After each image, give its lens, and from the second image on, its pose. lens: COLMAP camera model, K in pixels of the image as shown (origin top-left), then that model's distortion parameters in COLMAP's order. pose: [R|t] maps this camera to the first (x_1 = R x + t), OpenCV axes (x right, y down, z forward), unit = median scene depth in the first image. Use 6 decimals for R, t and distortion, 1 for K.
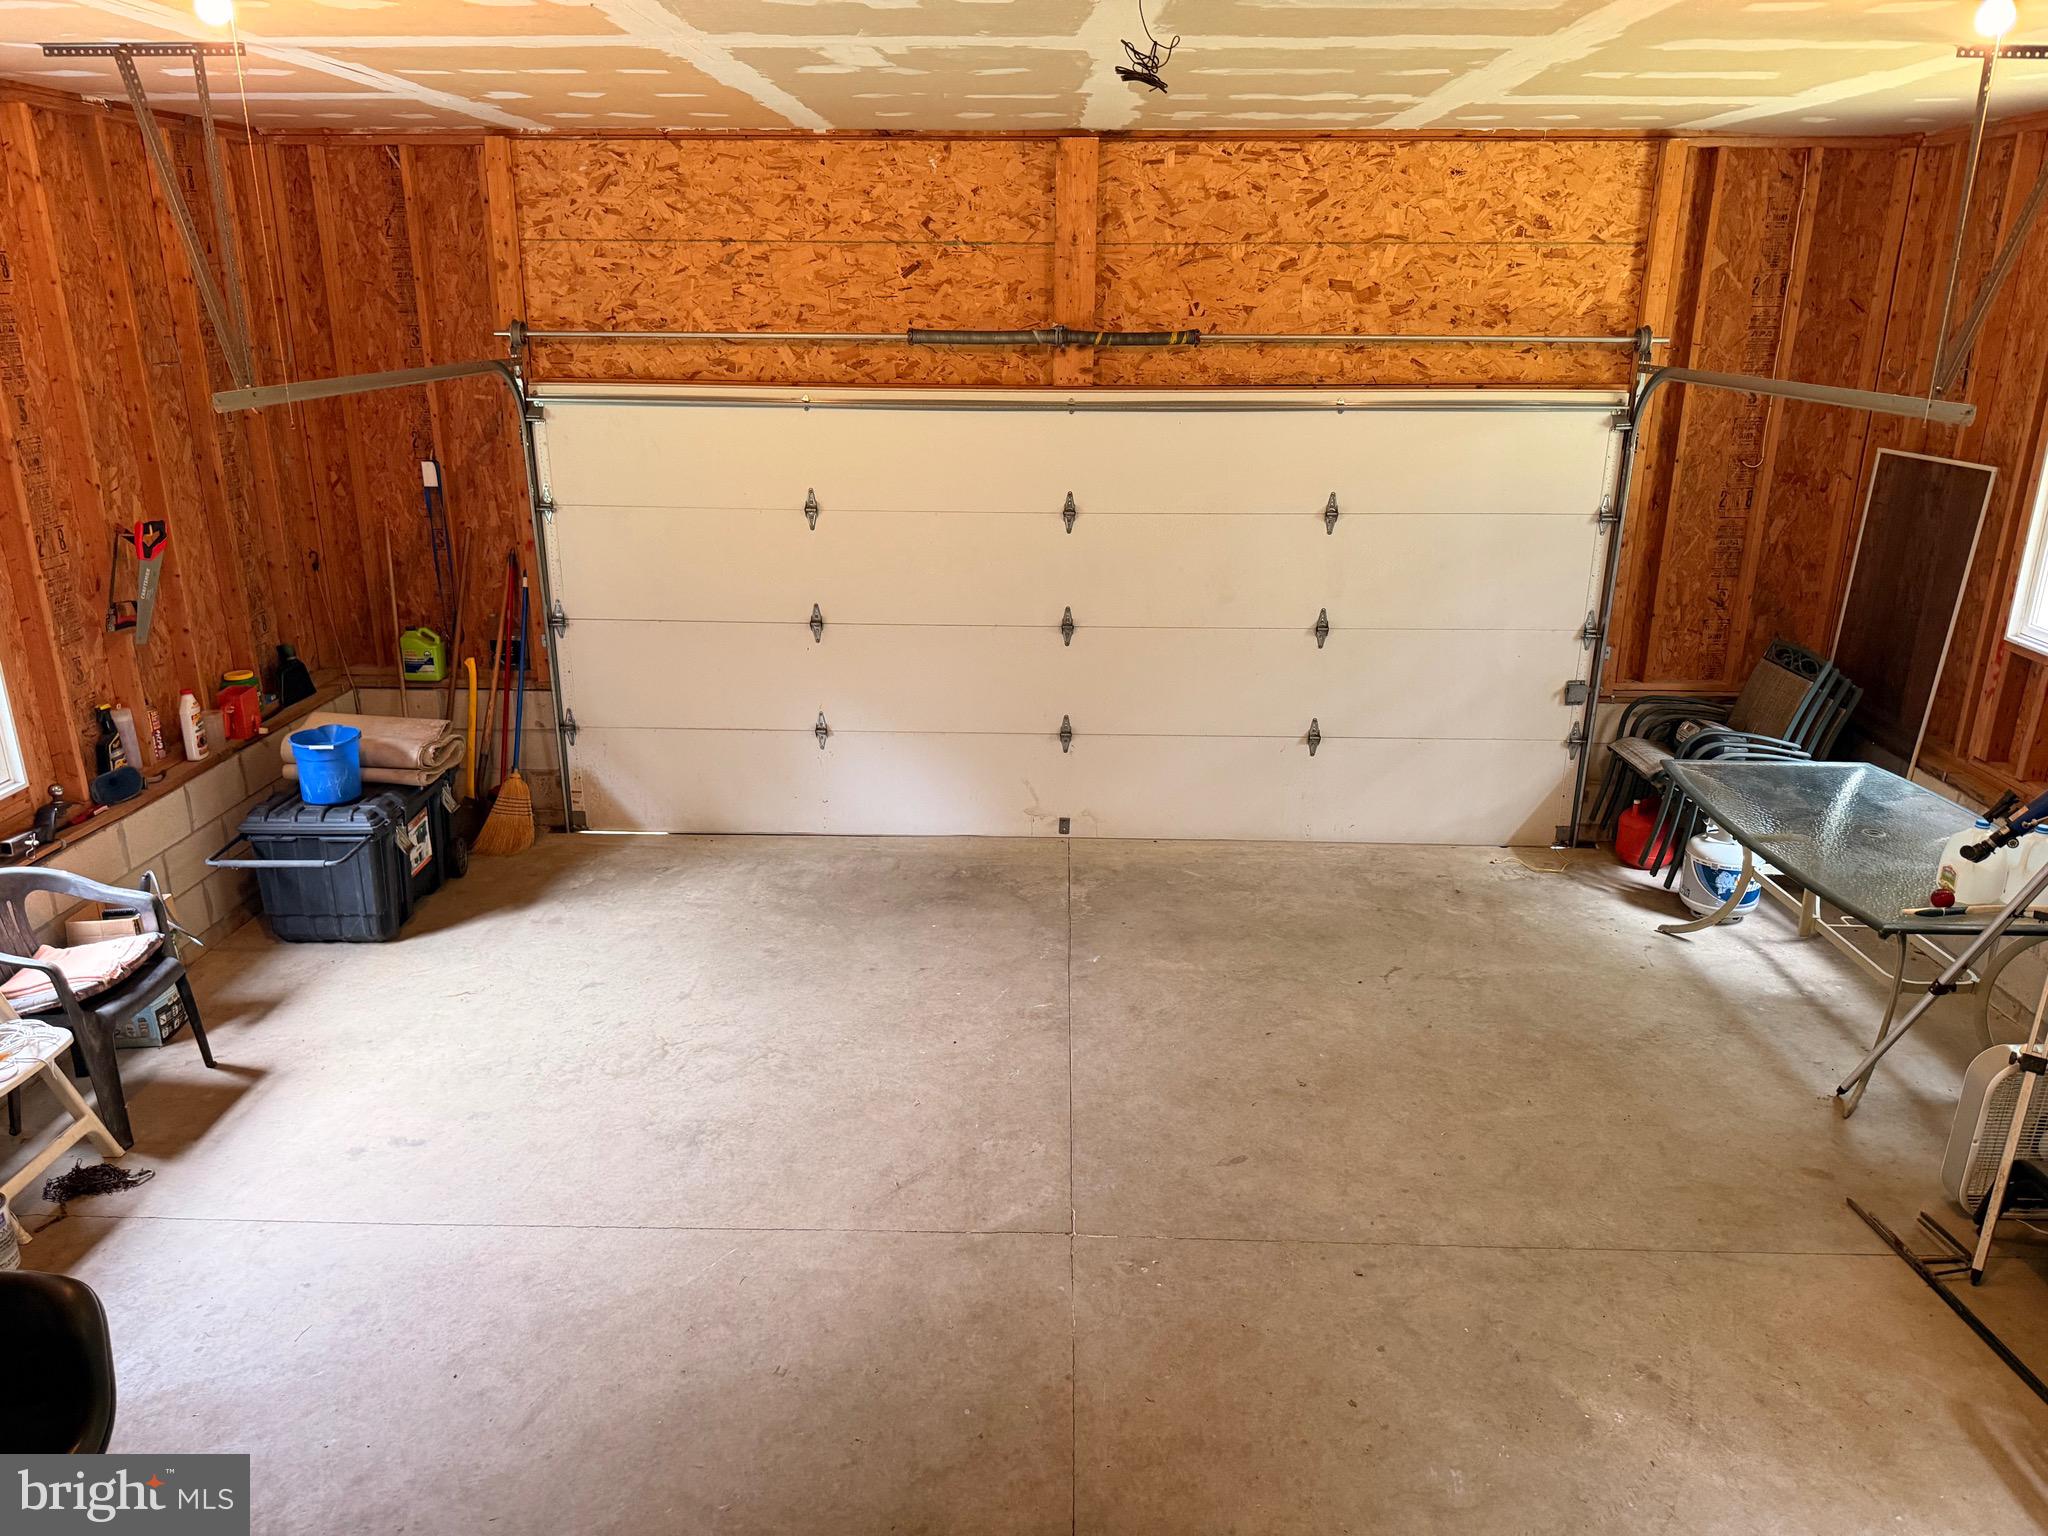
lens RADIAL K [[1441.9, 0, 1025.8], [0, 1441.9, 756.5], [0, 0, 1]] dist [0.164073, -0.174848]
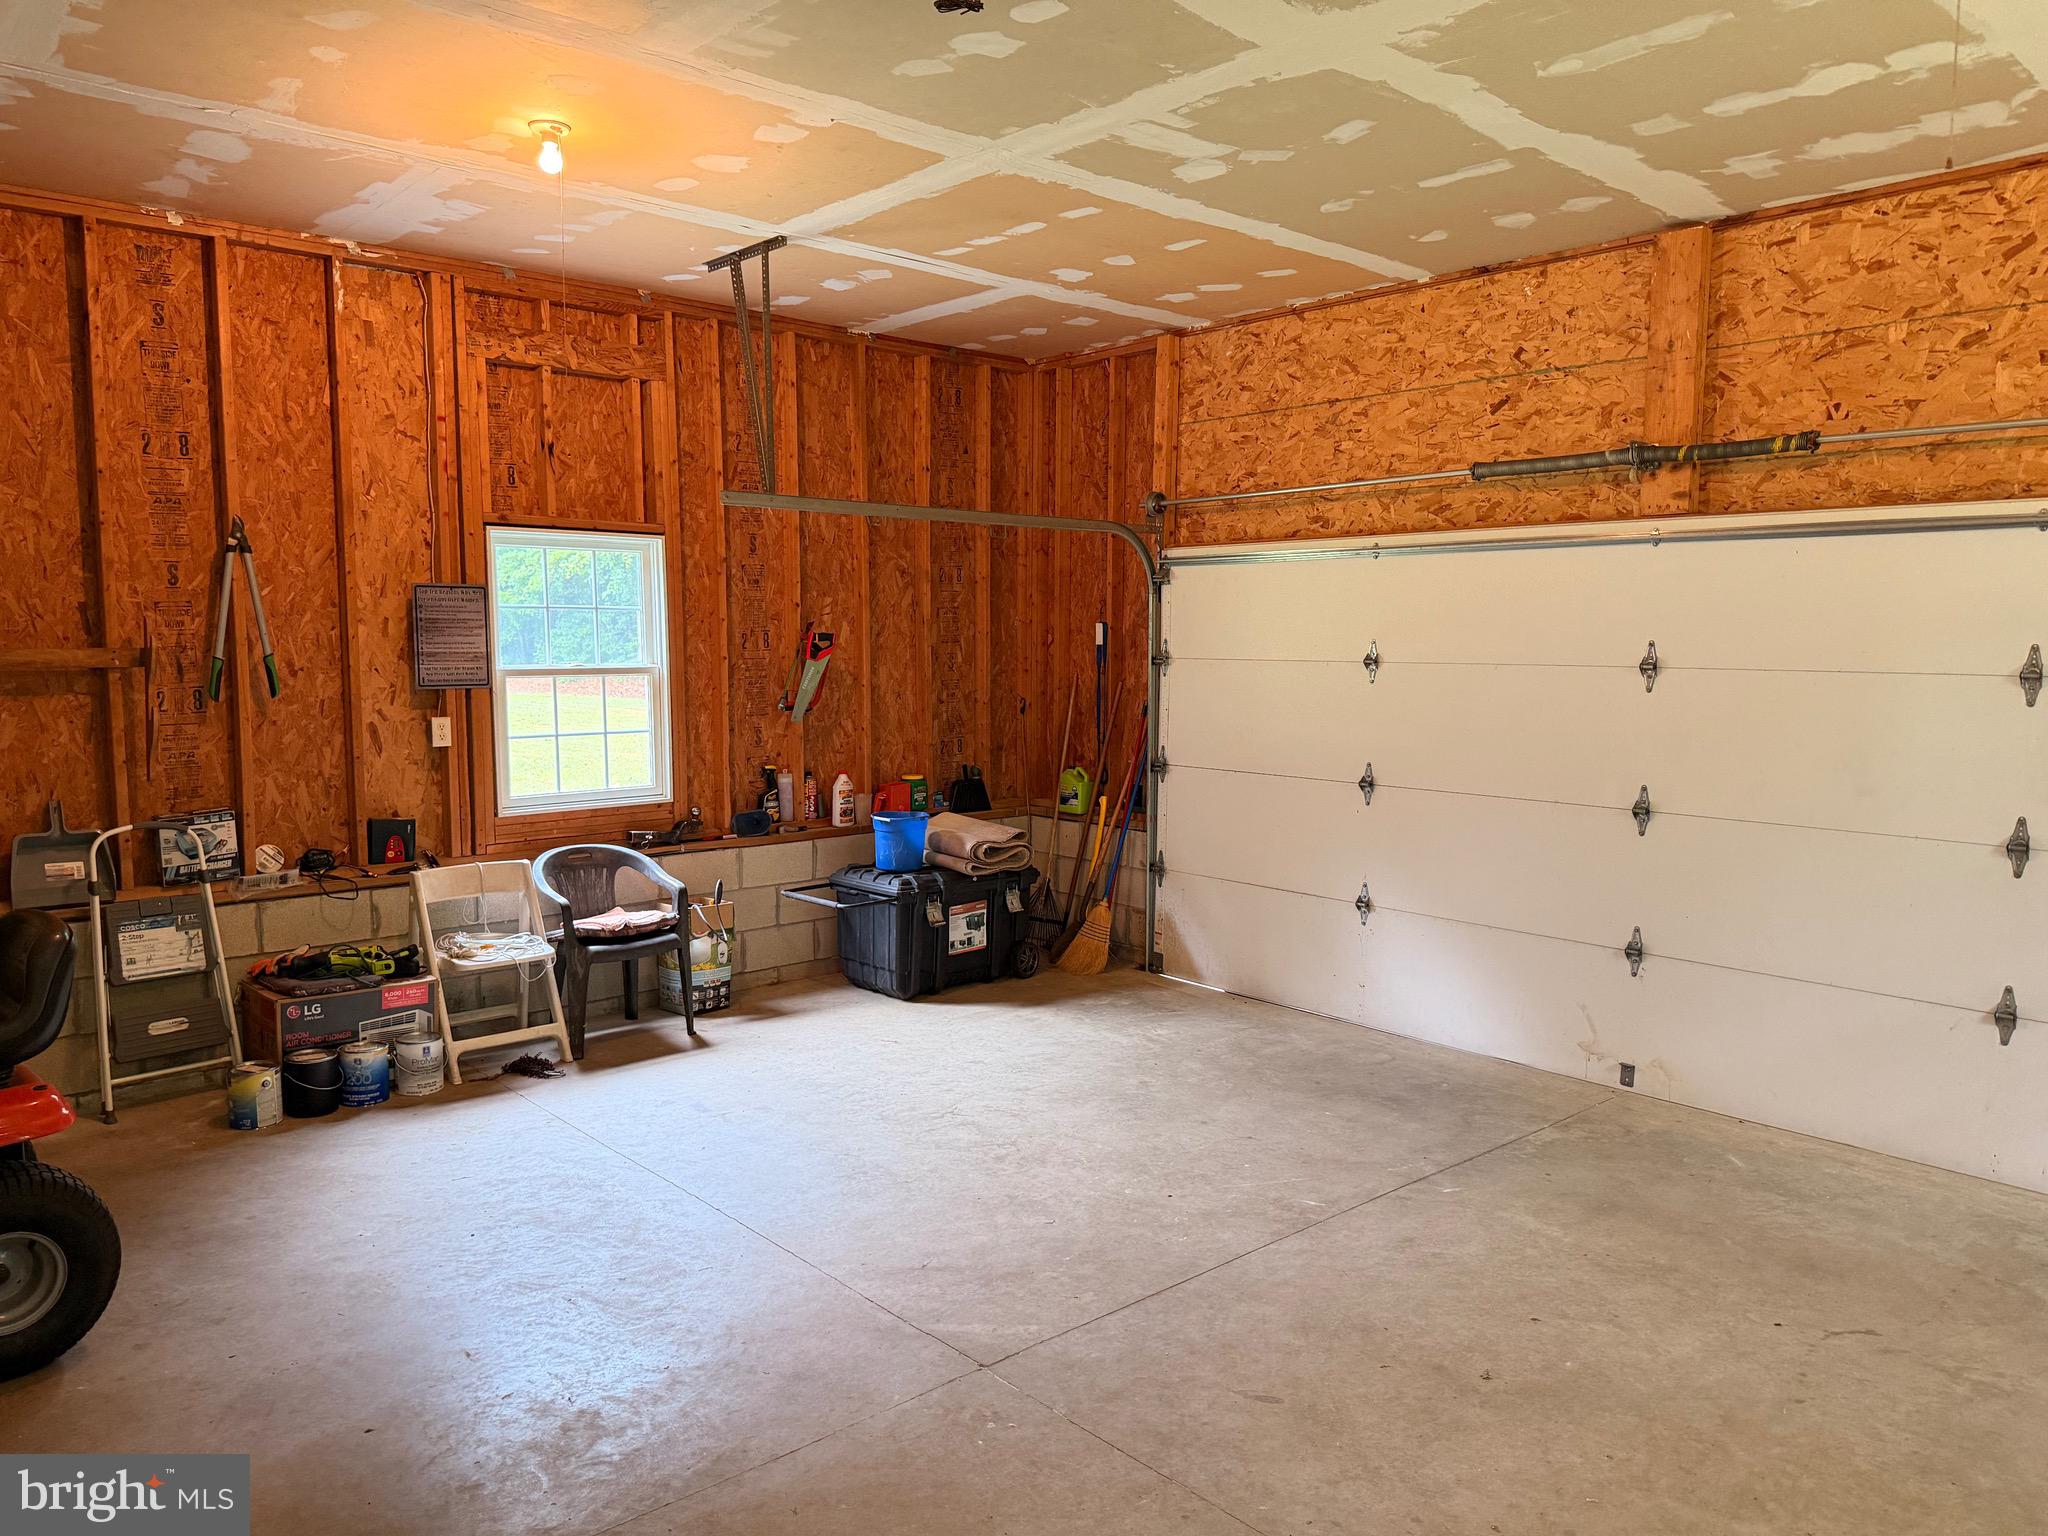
lens RADIAL K [[1437.2, 0, 1024.0], [0, 1437.2, 768.0], [0, 0, 1]] dist [0.068618, -0.054043]
pose [[0.702242, 0.074333, -0.708047, 0.373820], [-0.219382, 0.968732, -0.115883, 0.055479], [0.677294, 0.236711, 0.696592, 0.228632]]
